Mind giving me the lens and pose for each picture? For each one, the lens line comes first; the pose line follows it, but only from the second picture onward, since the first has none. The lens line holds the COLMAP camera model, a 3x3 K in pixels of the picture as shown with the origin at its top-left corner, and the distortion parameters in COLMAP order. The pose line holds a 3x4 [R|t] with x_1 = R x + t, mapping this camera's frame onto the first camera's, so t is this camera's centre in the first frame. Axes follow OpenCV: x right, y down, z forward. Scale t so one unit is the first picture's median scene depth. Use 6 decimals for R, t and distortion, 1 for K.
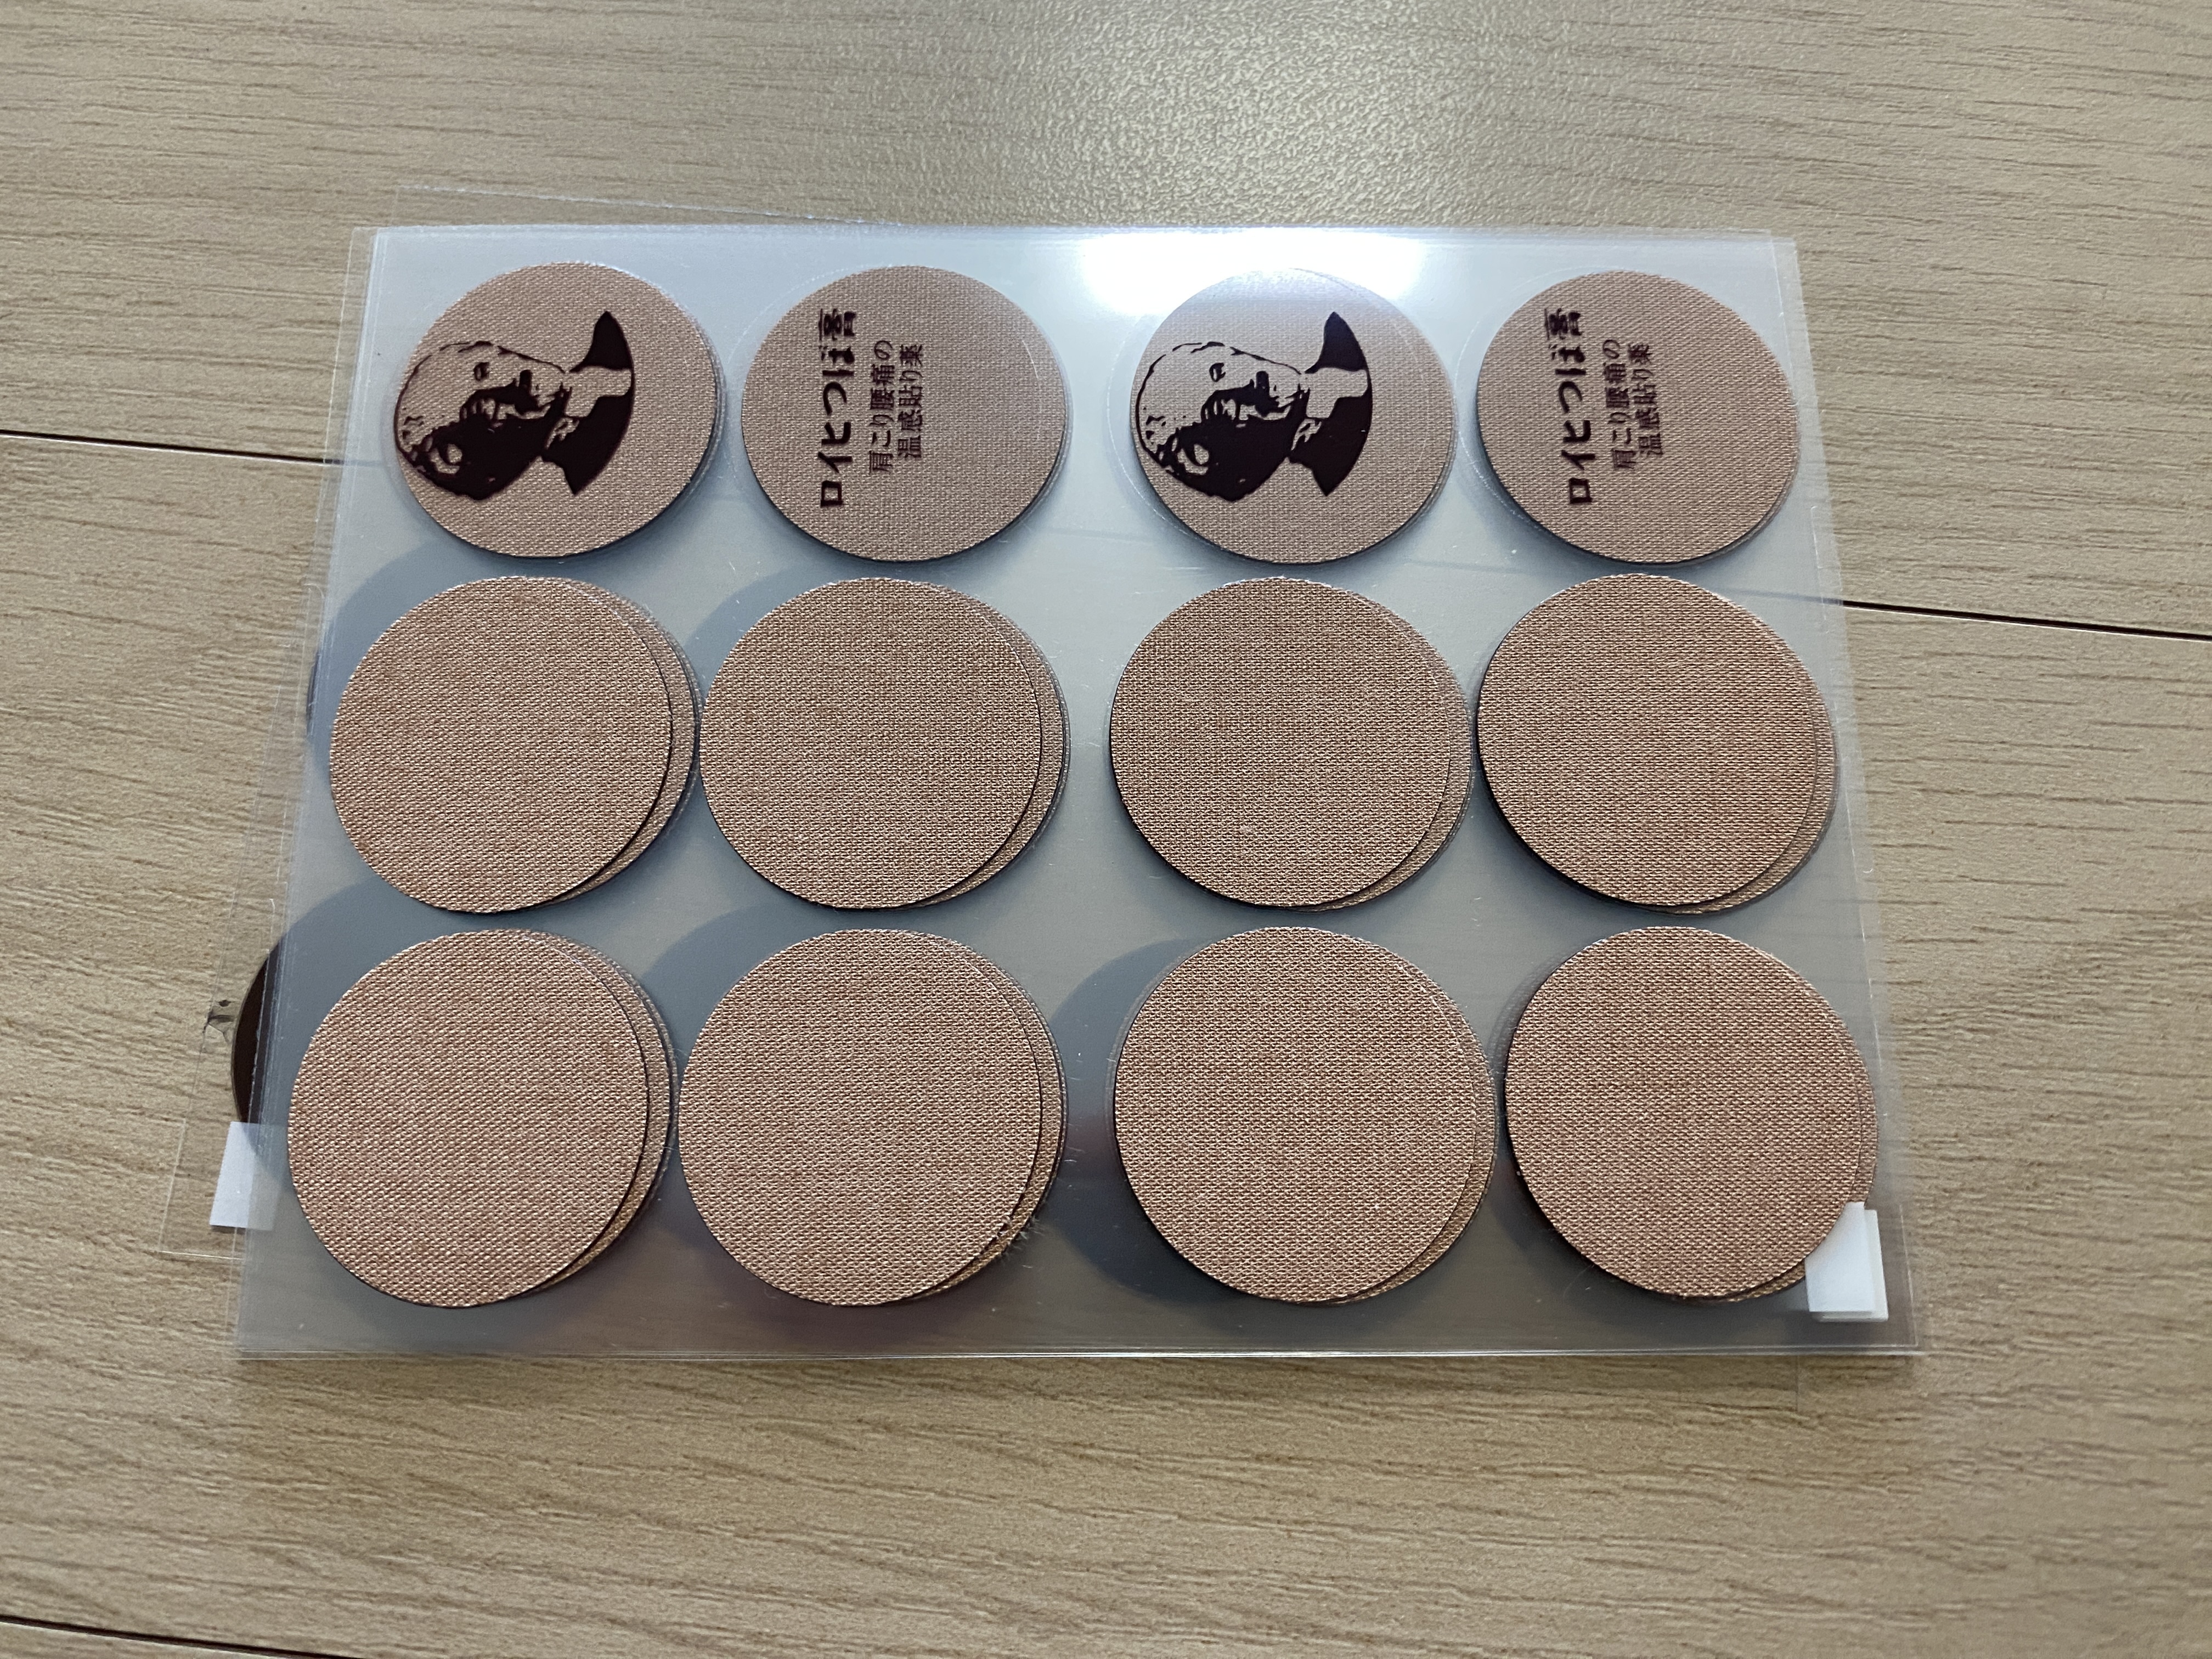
lens RADIAL K [[1623.3, 0, 1097.5], [0, 1623.3, 826.3], [0, 0, 1]] dist [0.003715, -0.048030]
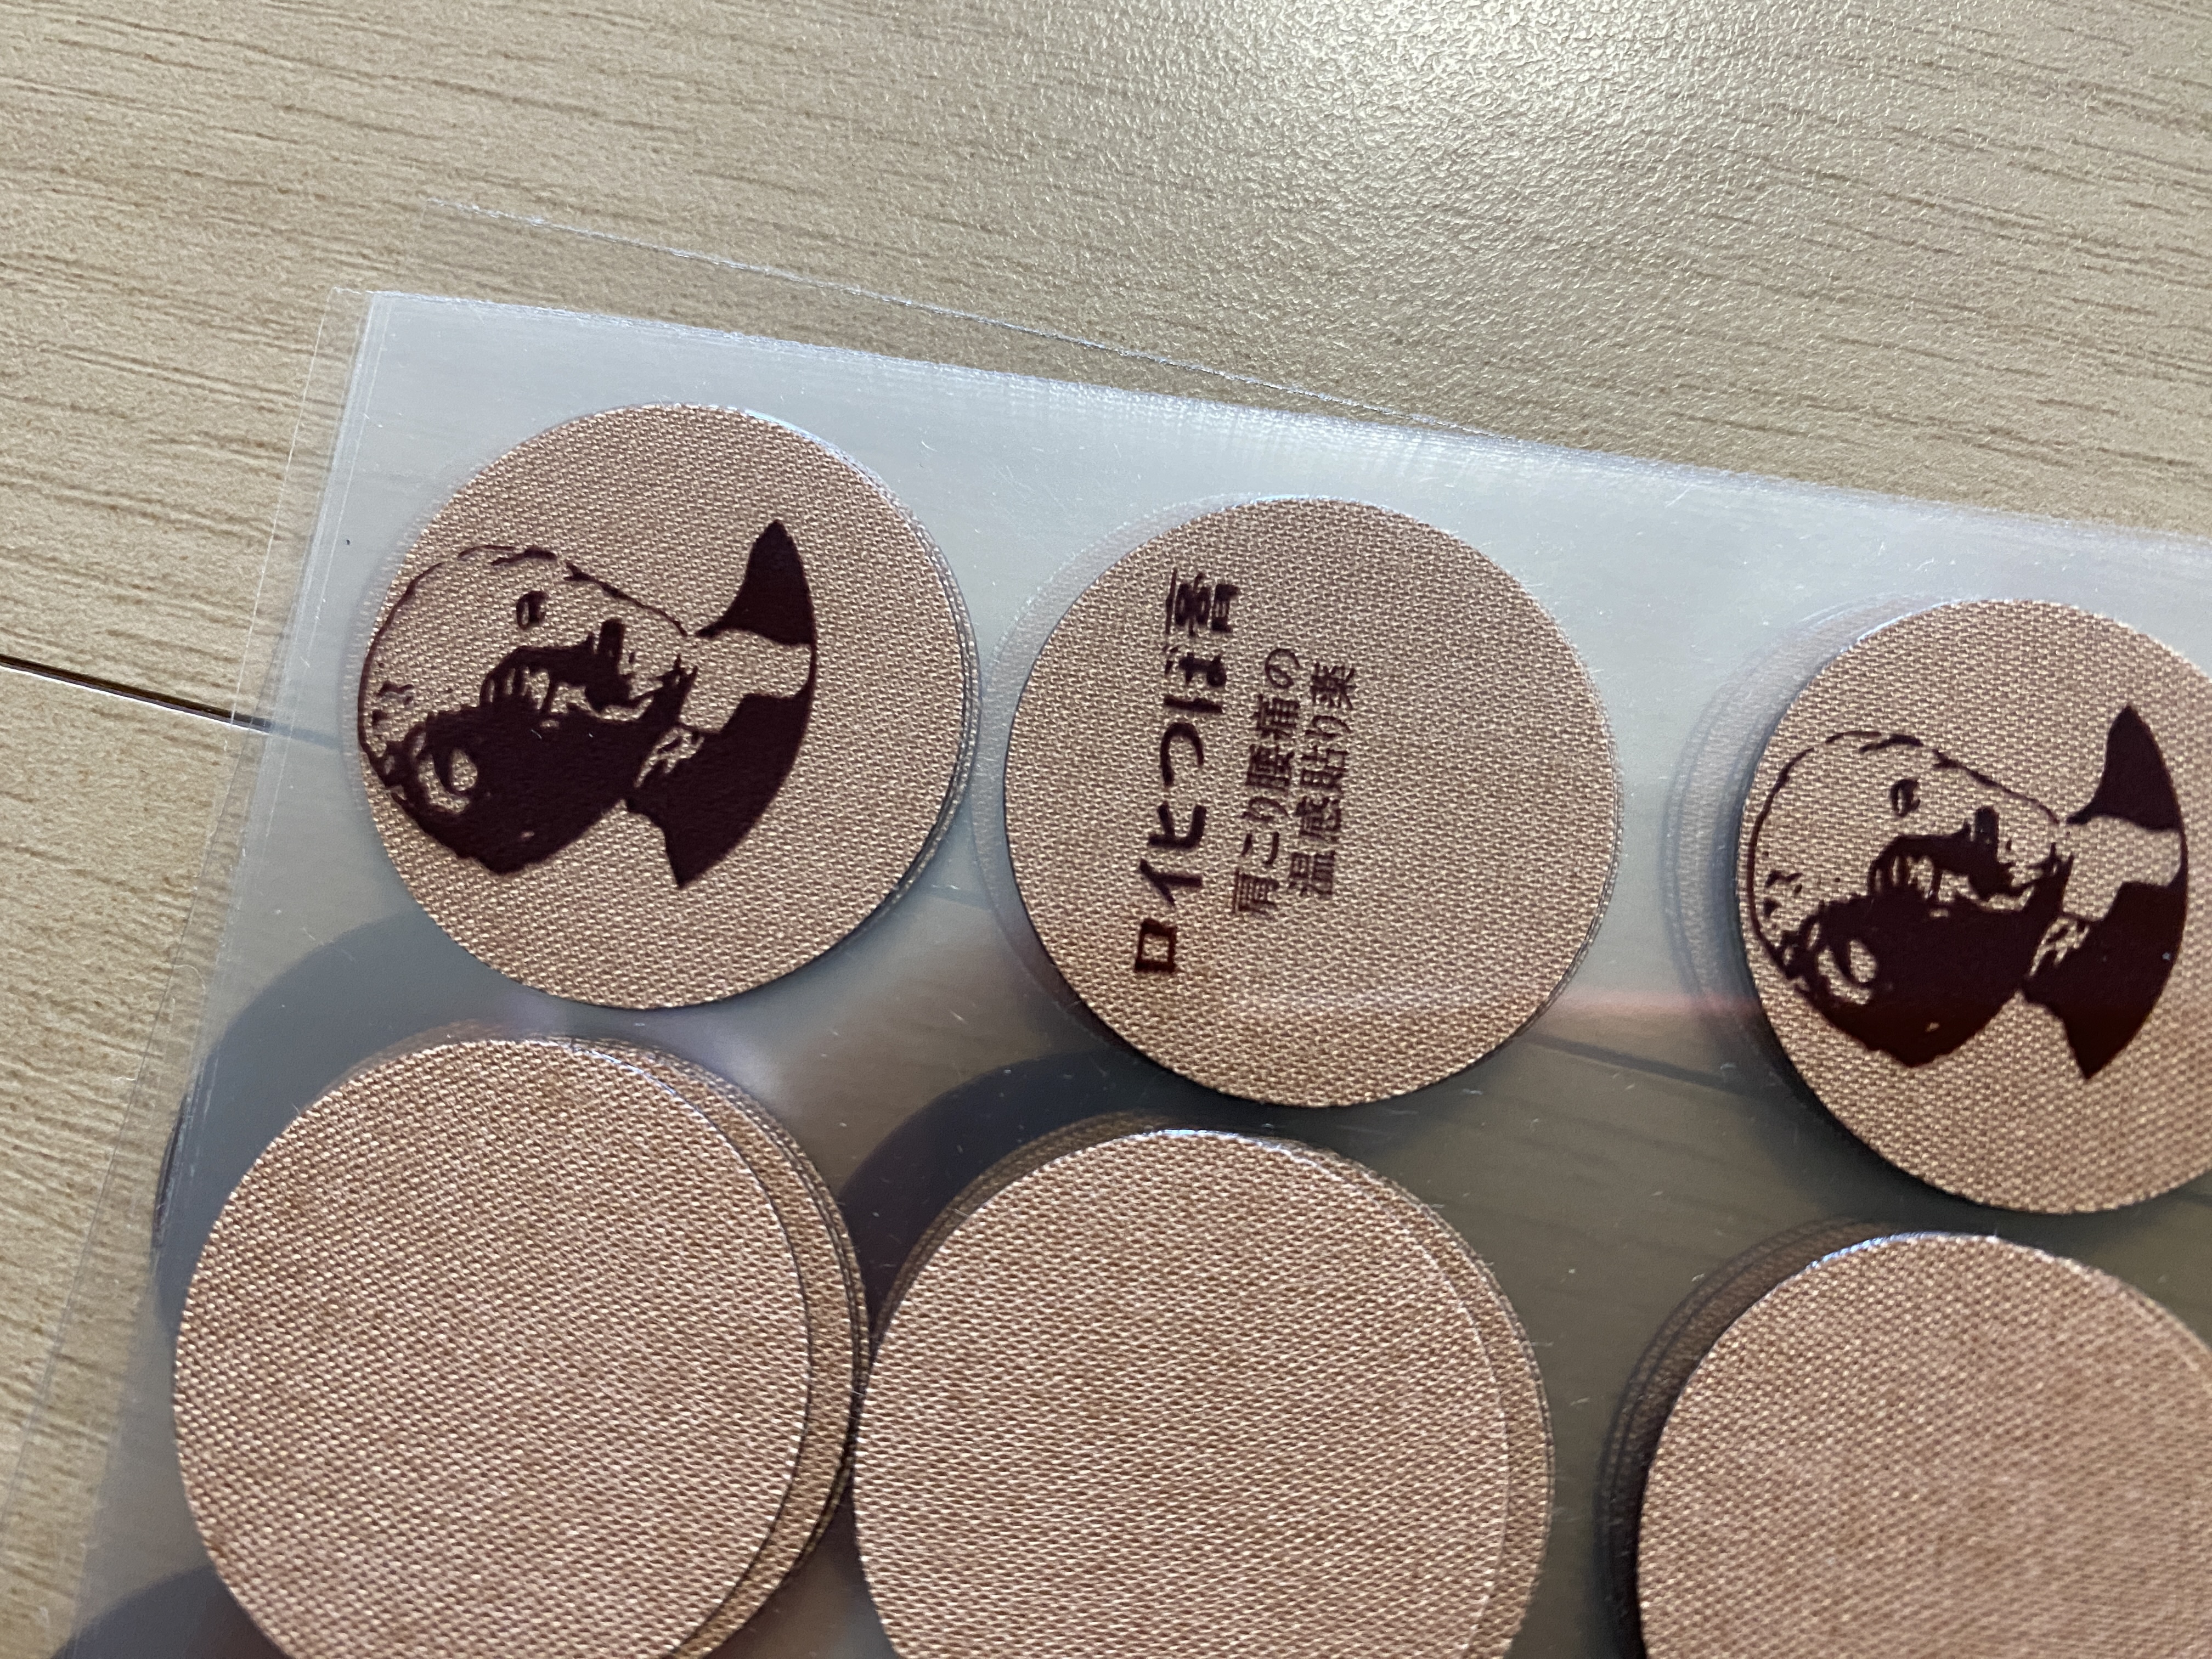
lens RADIAL K [[1623.3, 0, 1105.9], [0, 1623.3, 842.6], [0, 0, 1]] dist [0.003715, -0.048030]
pose [[0.990184, 0.138191, -0.020931, -0.171192], [-0.135754, 0.986535, 0.091213, -0.279944], [0.033254, -0.087476, 0.995611, 0.468152]]
